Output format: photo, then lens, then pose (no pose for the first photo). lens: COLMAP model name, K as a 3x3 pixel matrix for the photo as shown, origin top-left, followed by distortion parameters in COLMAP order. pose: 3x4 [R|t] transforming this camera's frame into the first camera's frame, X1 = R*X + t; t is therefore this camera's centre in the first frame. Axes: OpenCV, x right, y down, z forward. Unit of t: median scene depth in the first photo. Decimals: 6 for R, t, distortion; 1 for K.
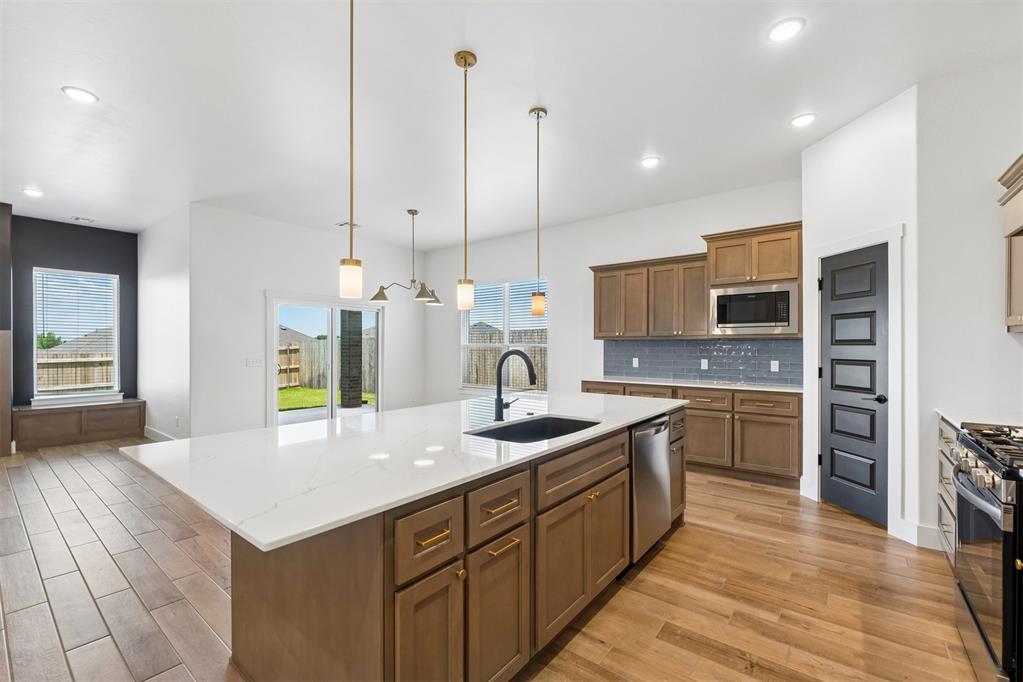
lens RADIAL K [[430.1, 0, 513.9], [0, 430.1, 346.4], [0, 0, 1]] dist [-0.011322, 0.004936]
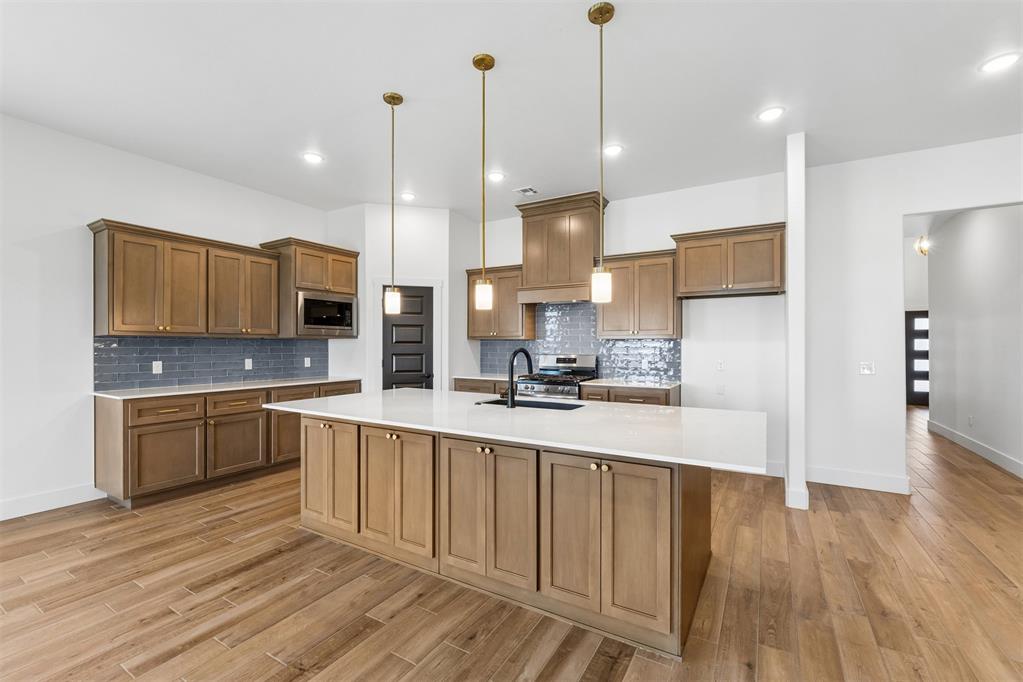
lens RADIAL K [[430.1, 0, 514.4], [0, 430.1, 342.7], [0, 0, 1]] dist [-0.011322, 0.004936]
pose [[-0.120801, 0.008113, 0.992644, -0.562635], [0.000596, 0.999967, -0.008100, 0.001871], [-0.992677, -0.000387, -0.120802, 0.524198]]
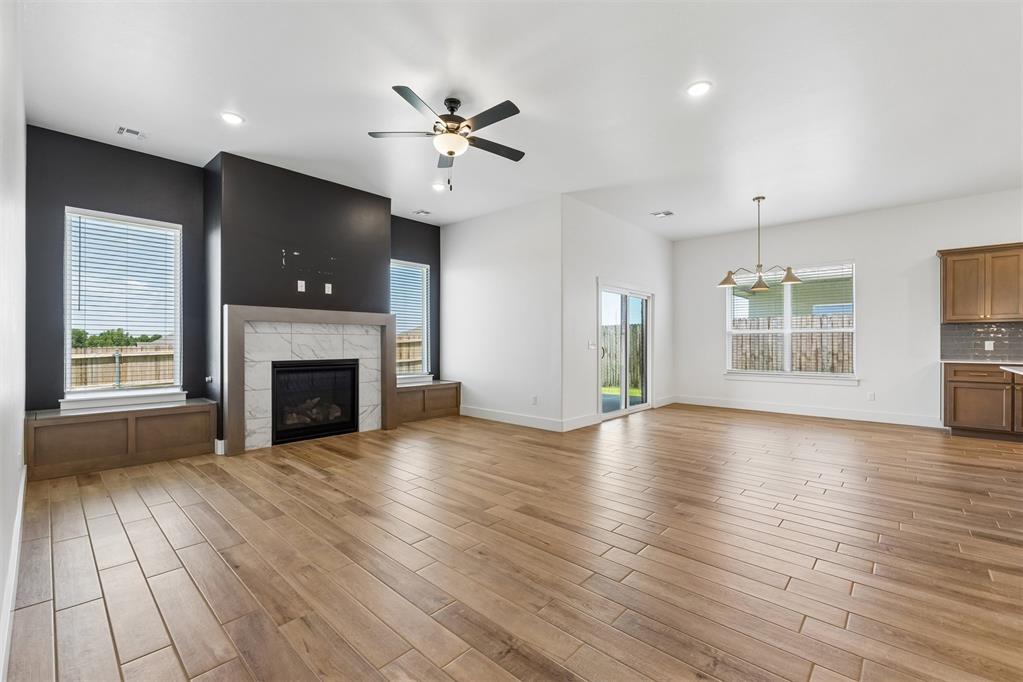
lens RADIAL K [[430.1, 0, 520.9], [0, 430.1, 345.7], [0, 0, 1]] dist [-0.011322, 0.004936]
pose [[0.997310, 0.002127, -0.073262, -0.793312], [-0.001594, 0.999972, 0.007333, 0.034817], [0.073276, -0.007196, 0.997286, -0.076684]]
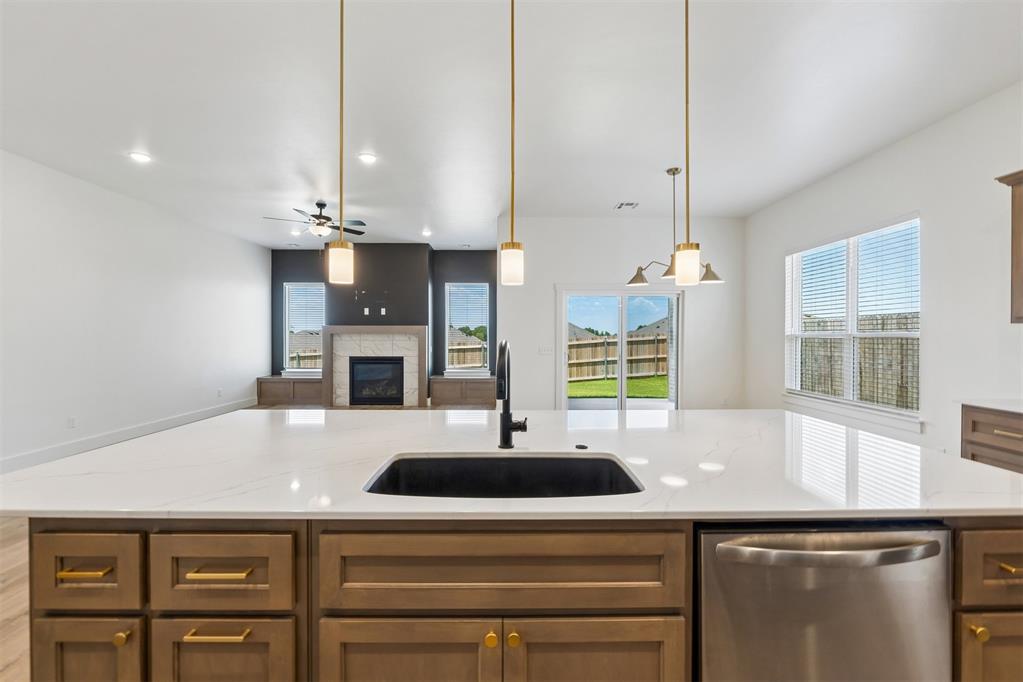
lens RADIAL K [[430.1, 0, 511.0], [0, 430.1, 339.8], [0, 0, 1]] dist [-0.011322, 0.004936]
pose [[0.624774, 0.006922, -0.780775, 0.226524], [-0.001236, 0.999968, 0.007876, 0.000227], [0.780805, -0.003956, 0.624762, 0.273690]]
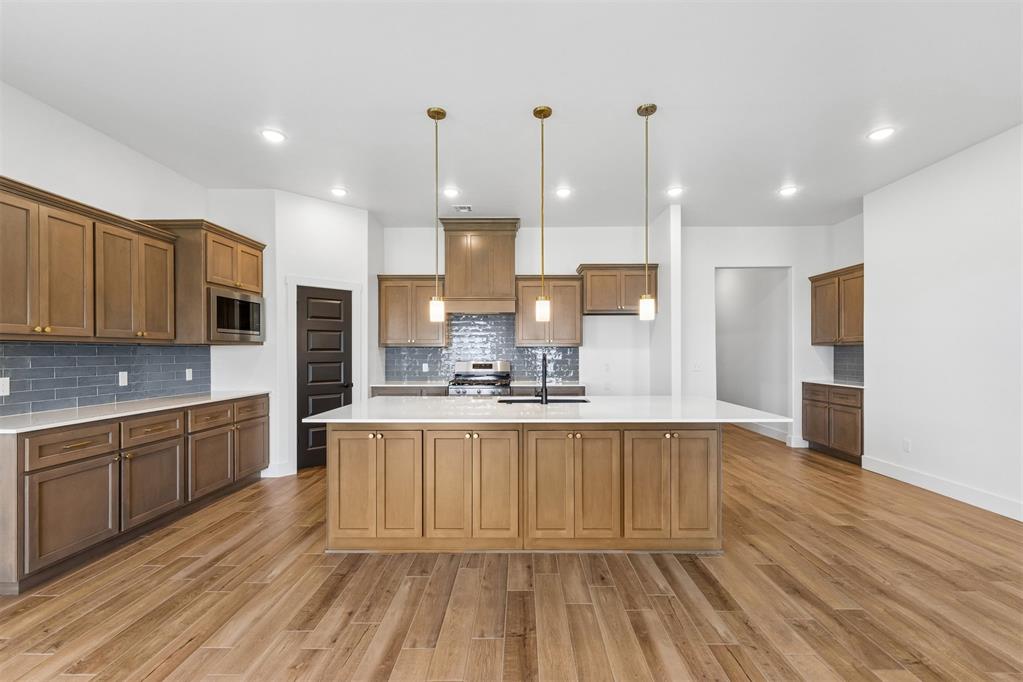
lens RADIAL K [[430.1, 0, 518.5], [0, 430.1, 349.3], [0, 0, 1]] dist [-0.011322, 0.004936]
pose [[-0.600920, 0.011017, 0.799233, -0.514114], [0.006092, 0.999939, -0.009203, 0.002801], [-0.799286, -0.000661, -0.600951, 0.890472]]
